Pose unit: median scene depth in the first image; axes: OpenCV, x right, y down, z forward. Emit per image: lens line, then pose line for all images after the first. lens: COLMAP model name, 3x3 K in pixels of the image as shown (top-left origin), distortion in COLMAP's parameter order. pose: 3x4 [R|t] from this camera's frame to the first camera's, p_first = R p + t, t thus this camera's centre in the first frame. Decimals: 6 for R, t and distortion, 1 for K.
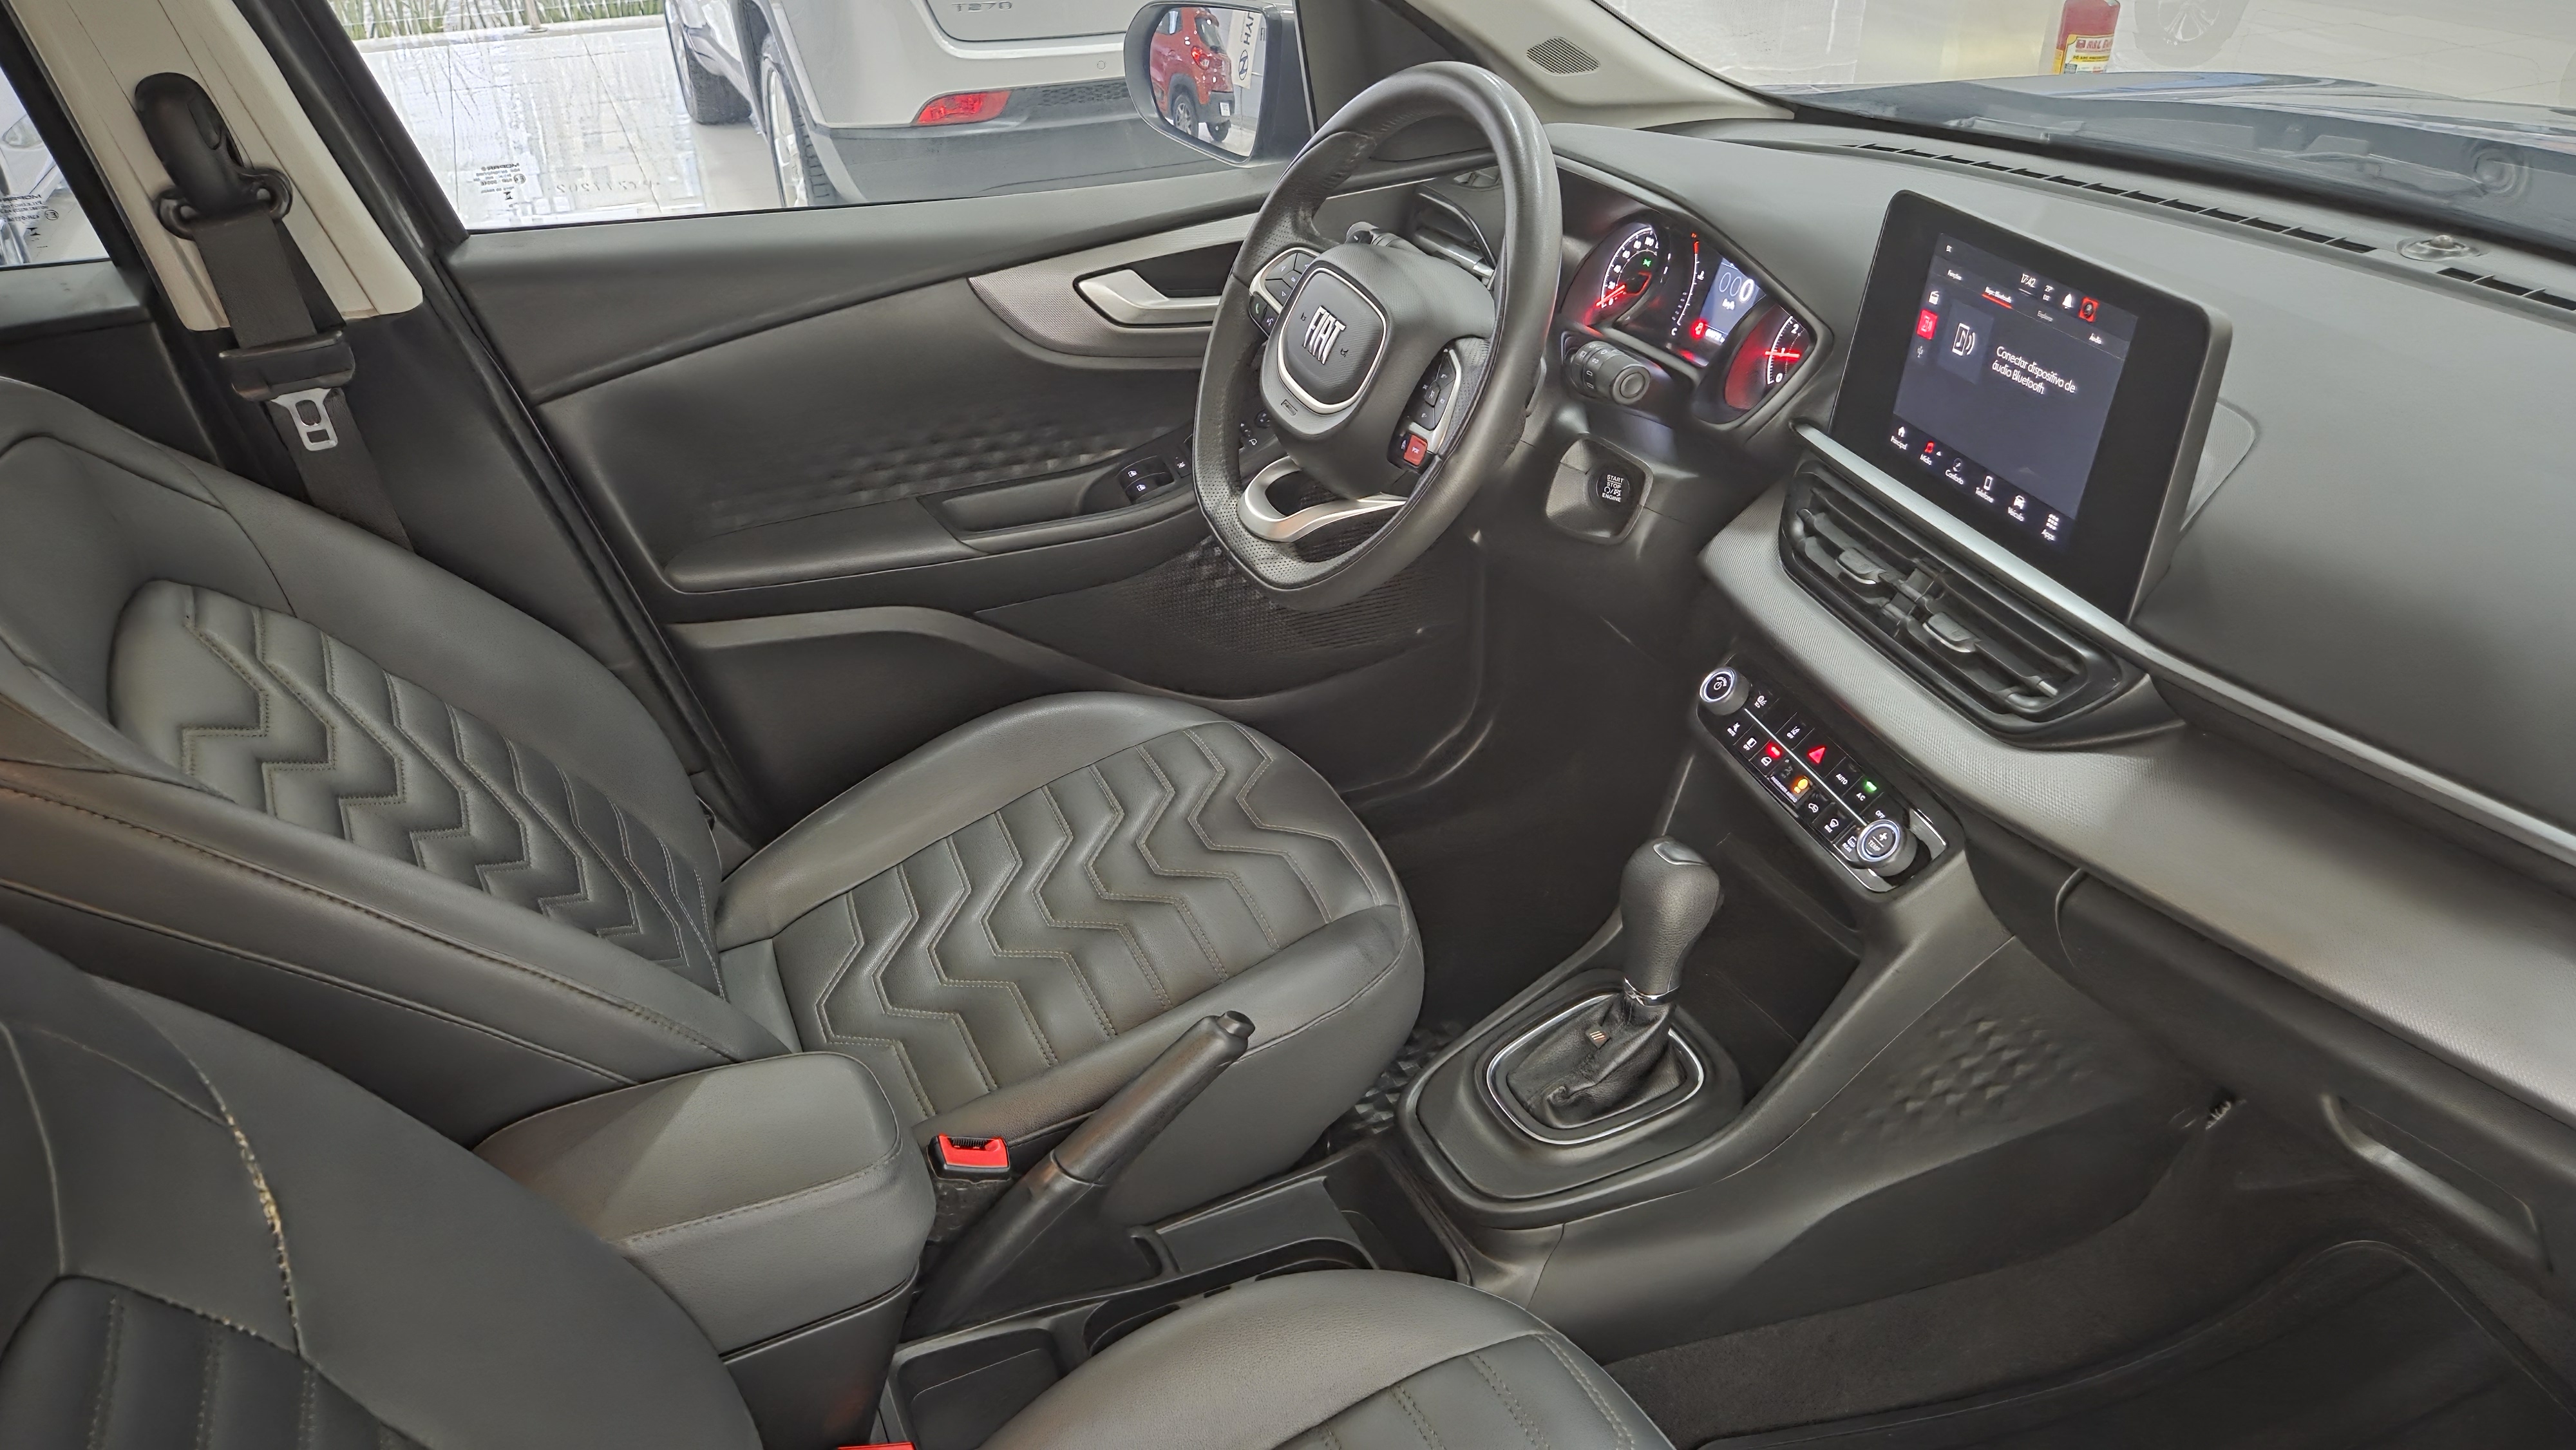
lens RADIAL K [[1750.1, 0, 1218.5], [0, 1750.1, 693.8], [0, 0, 1]] dist [0.055873, -0.047368]
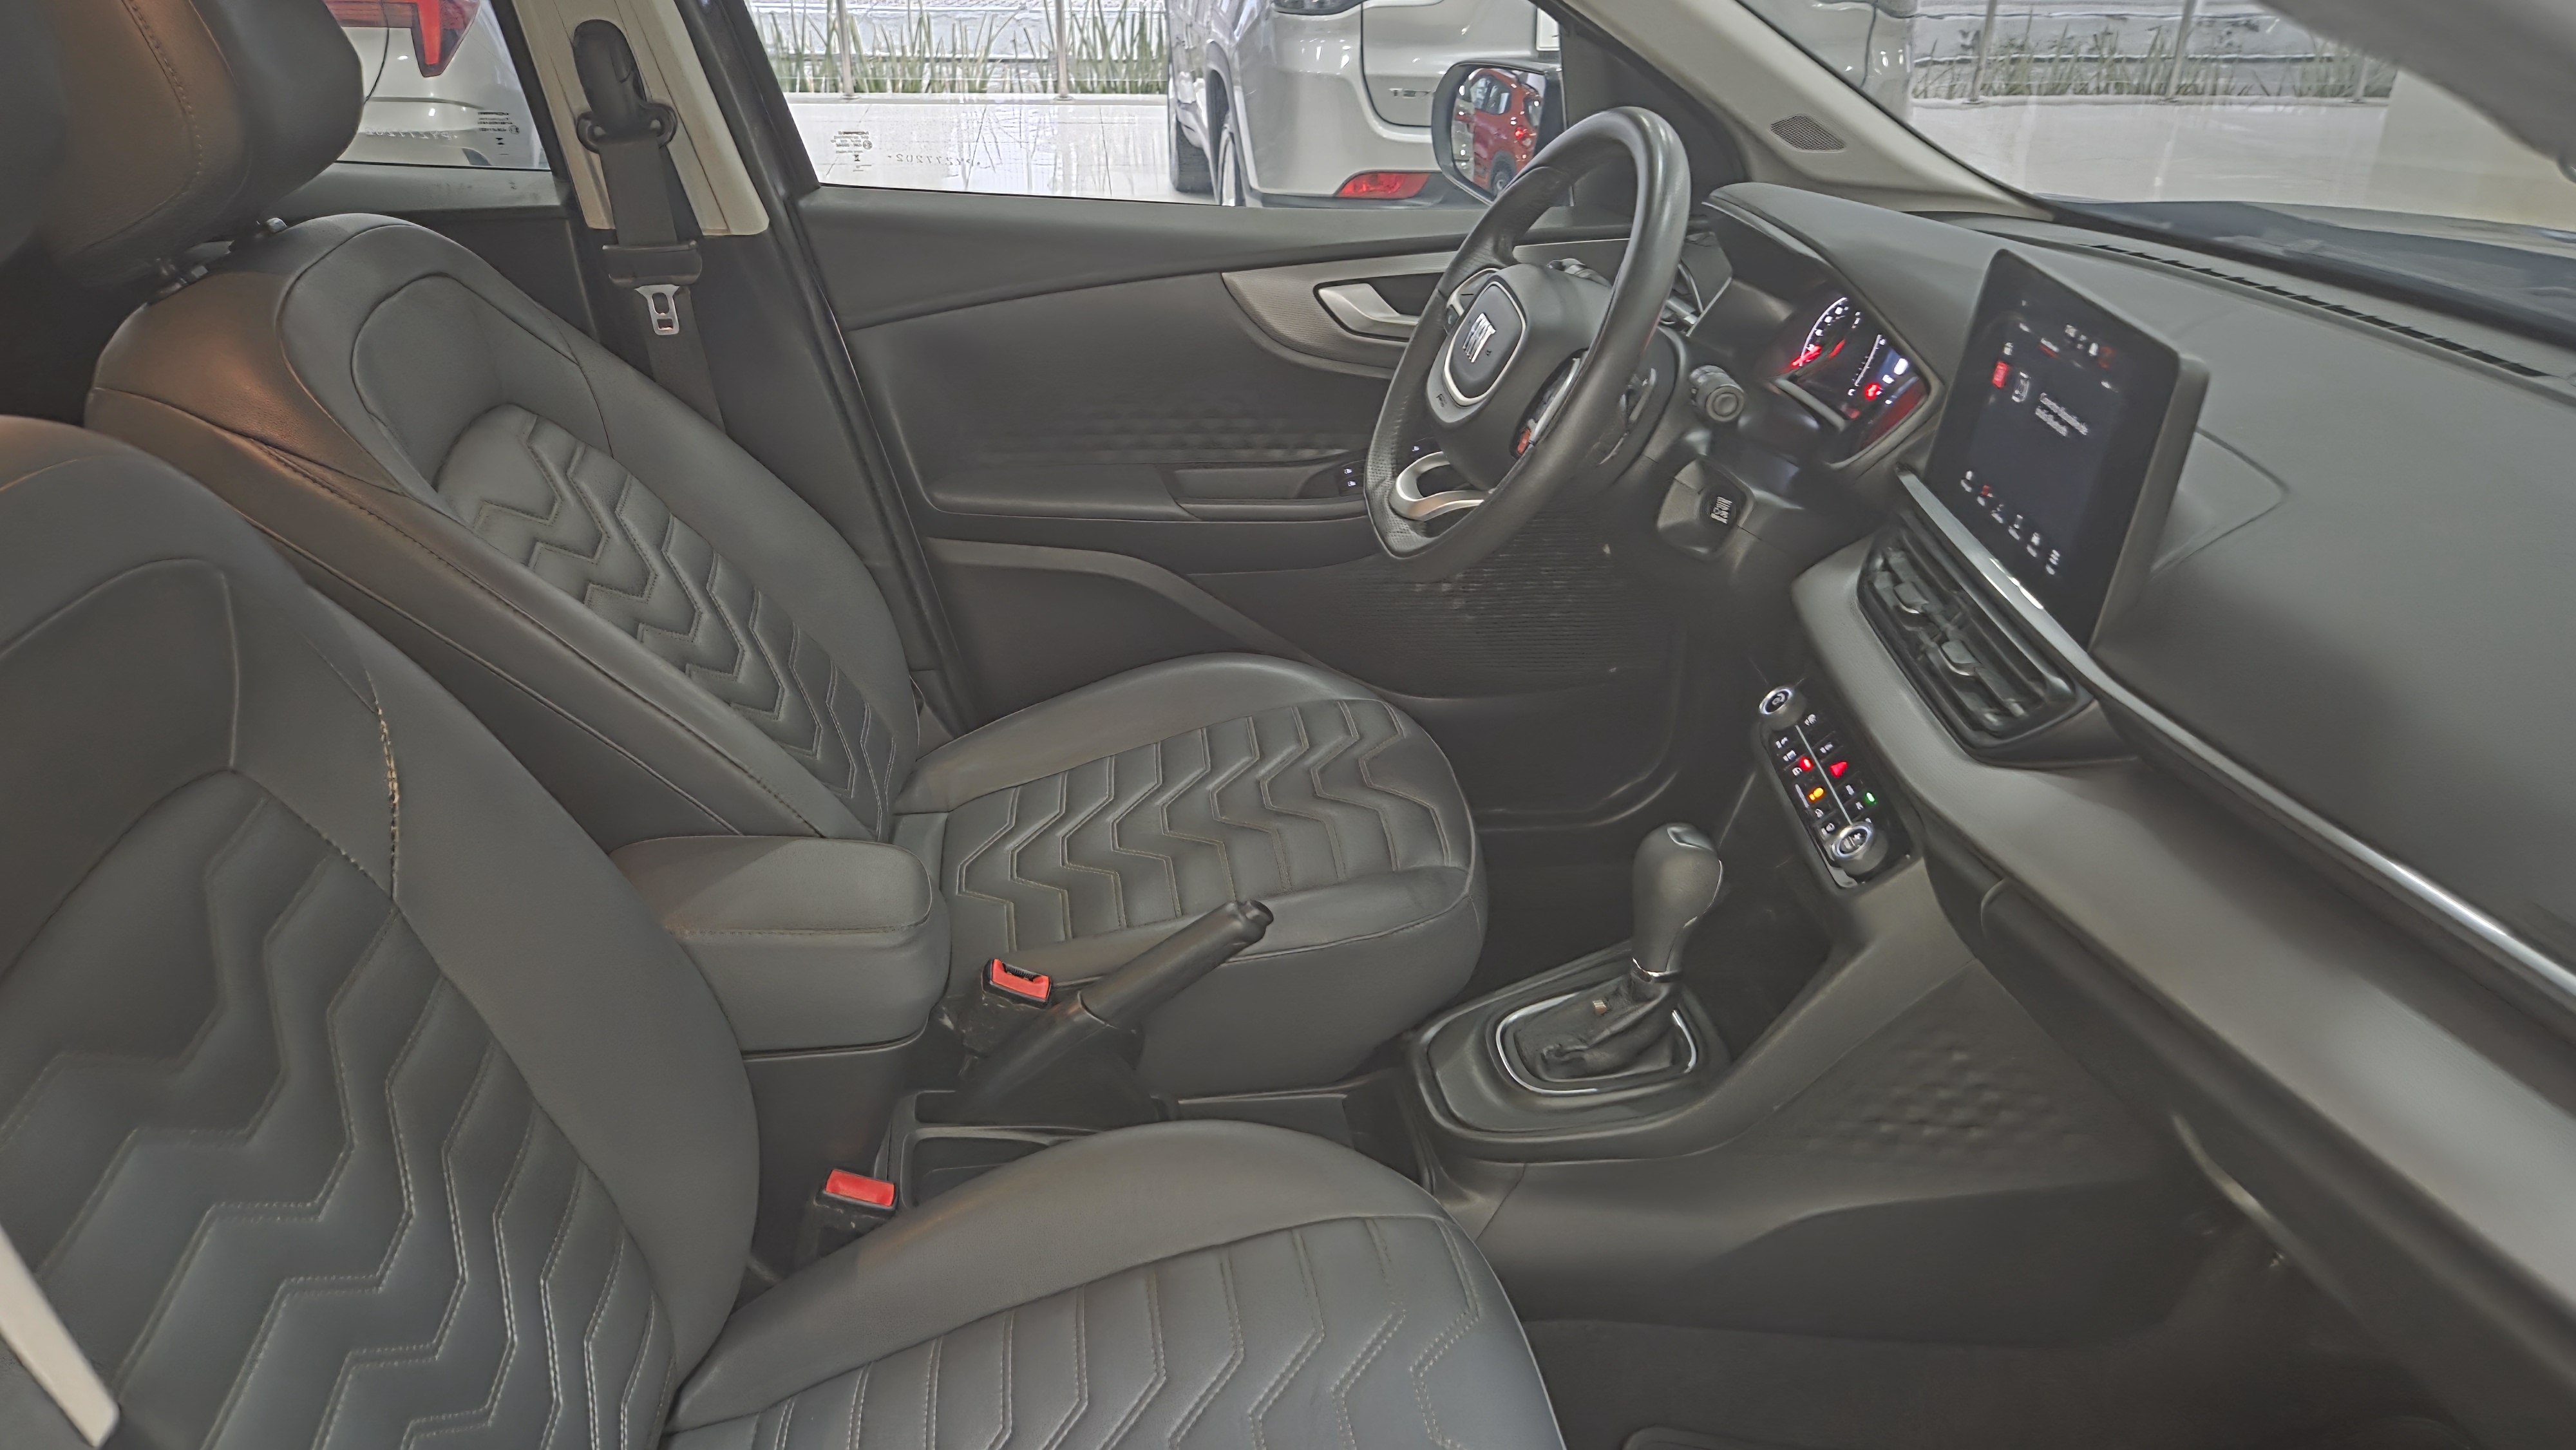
lens RADIAL K [[1750.1, 0, 1217.7], [0, 1750.1, 683.9], [0, 0, 1]] dist [0.055873, -0.047368]
pose [[0.957691, 0.168073, -0.233624, 0.203484], [-0.182428, 0.982360, -0.041099, 0.087410], [0.222596, 0.081980, 0.971458, -0.094775]]
